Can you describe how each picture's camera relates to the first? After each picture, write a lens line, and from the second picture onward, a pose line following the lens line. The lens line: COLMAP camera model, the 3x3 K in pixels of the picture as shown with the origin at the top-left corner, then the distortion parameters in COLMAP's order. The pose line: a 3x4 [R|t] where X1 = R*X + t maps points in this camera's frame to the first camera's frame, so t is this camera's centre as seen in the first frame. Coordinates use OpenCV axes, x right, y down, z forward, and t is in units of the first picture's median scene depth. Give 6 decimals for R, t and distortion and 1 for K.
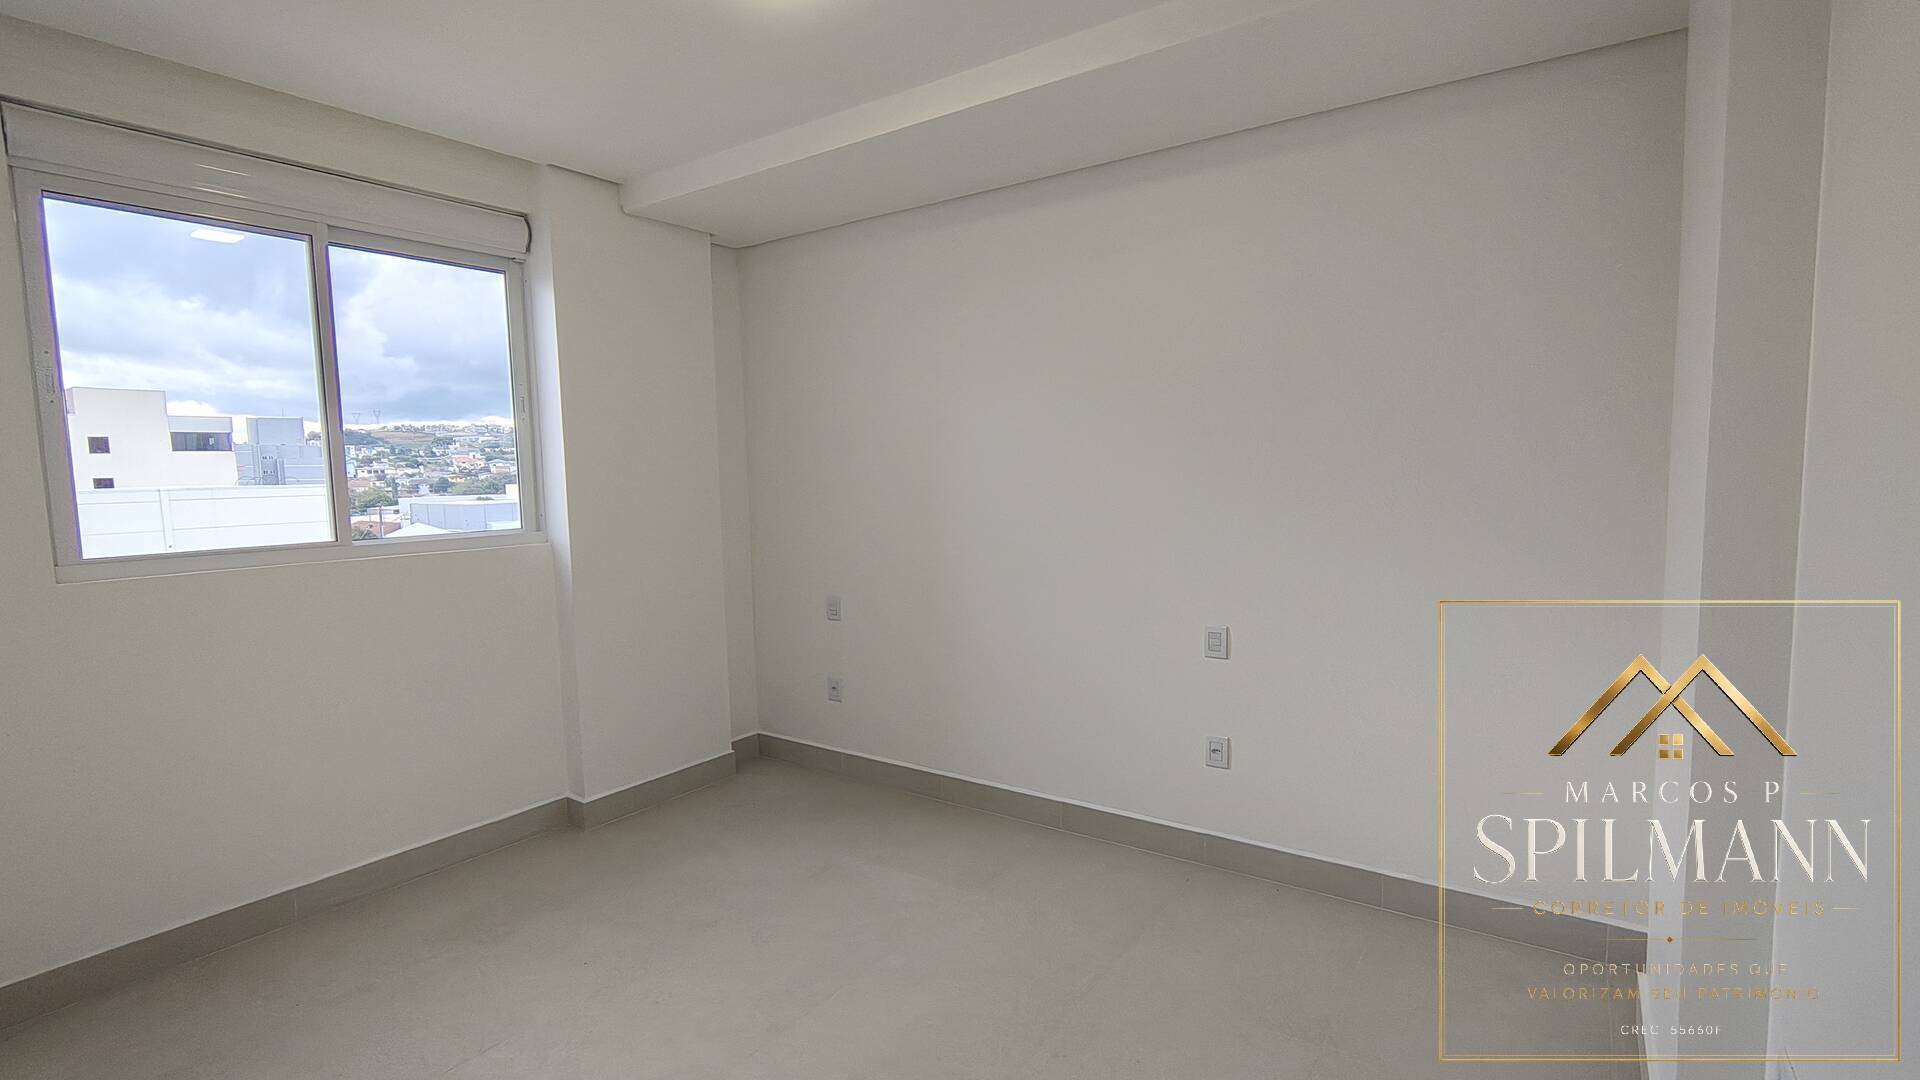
lens RADIAL K [[885.3, 0, 963.6], [0, 885.3, 543.3], [0, 0, 1]] dist [-0.004975, 0.005589]
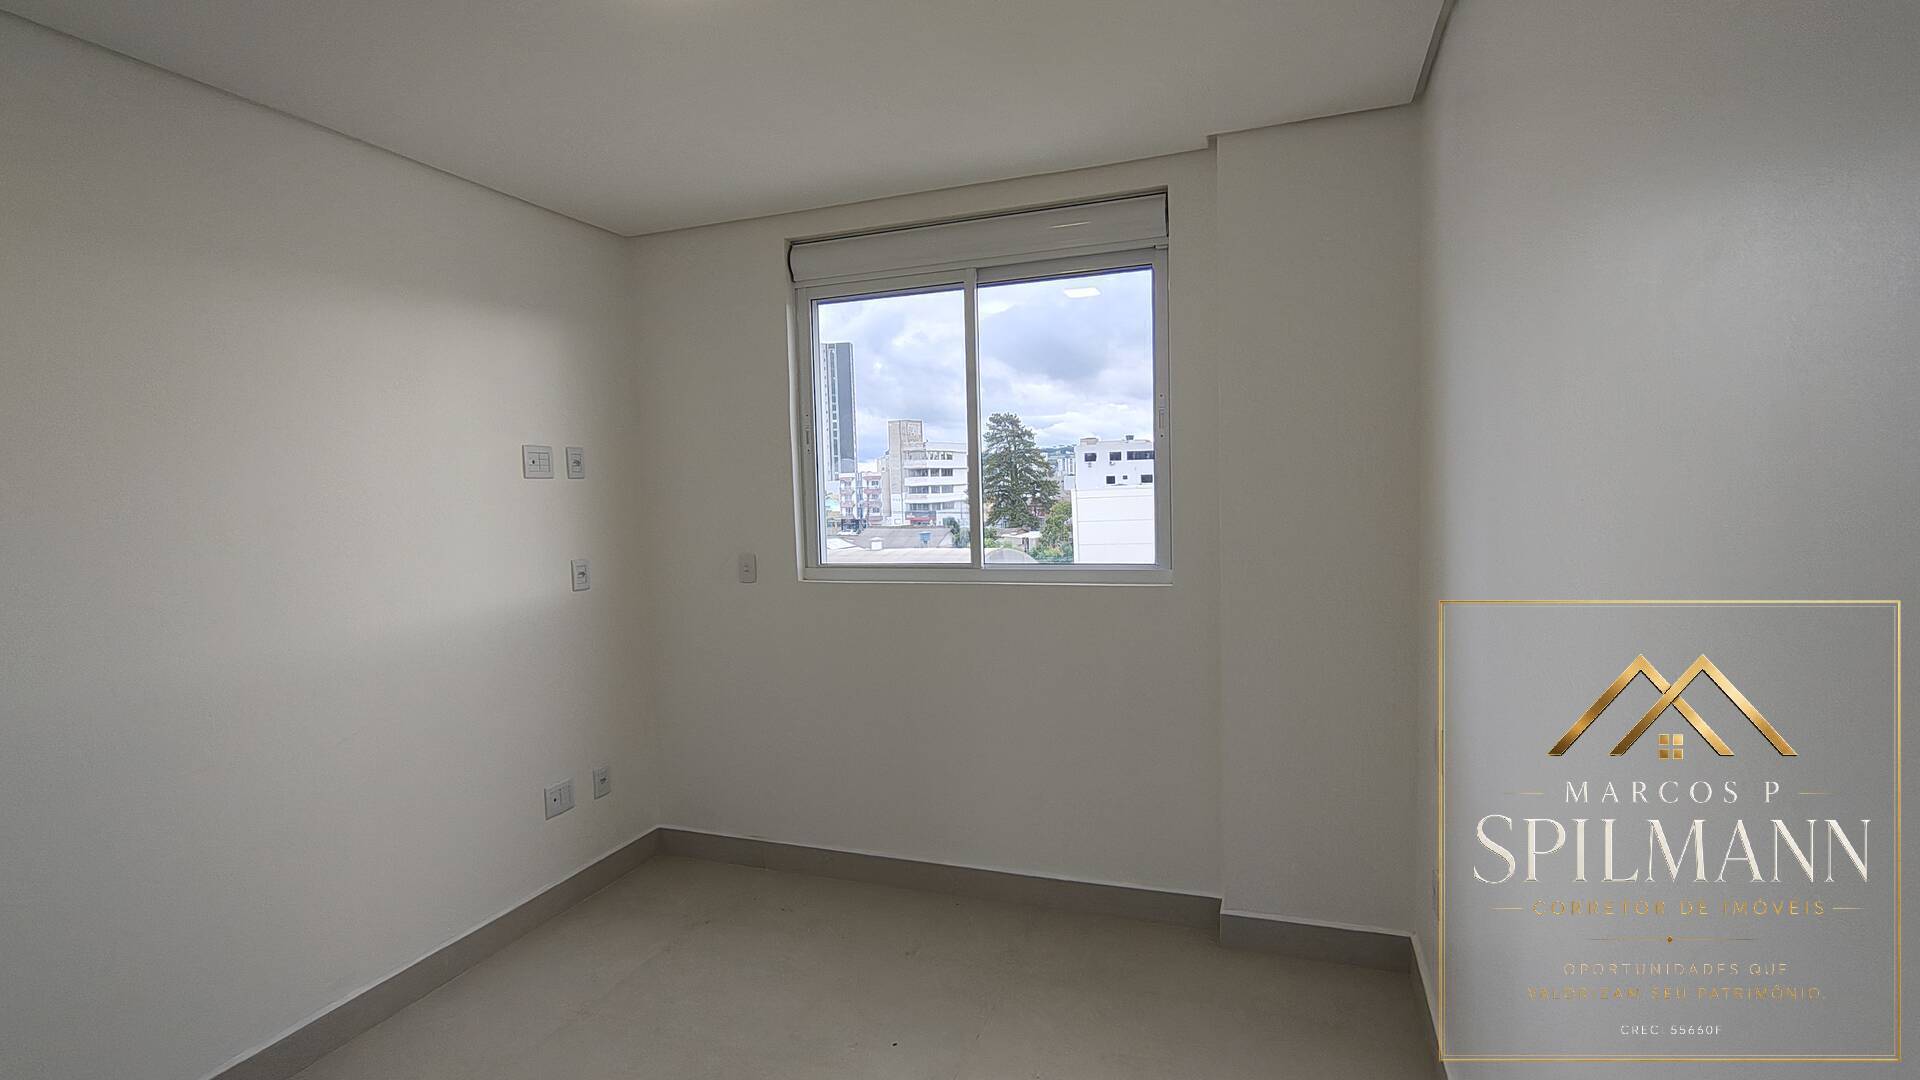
lens RADIAL K [[885.3, 0, 963.6], [0, 885.3, 543.3], [0, 0, 1]] dist [-0.004975, 0.005589]
pose [[0.252224, 0.058832, -0.965879, 0.311613], [-0.060380, 0.997162, 0.044971, -0.071726], [0.965783, 0.046977, 0.255061, 0.688128]]
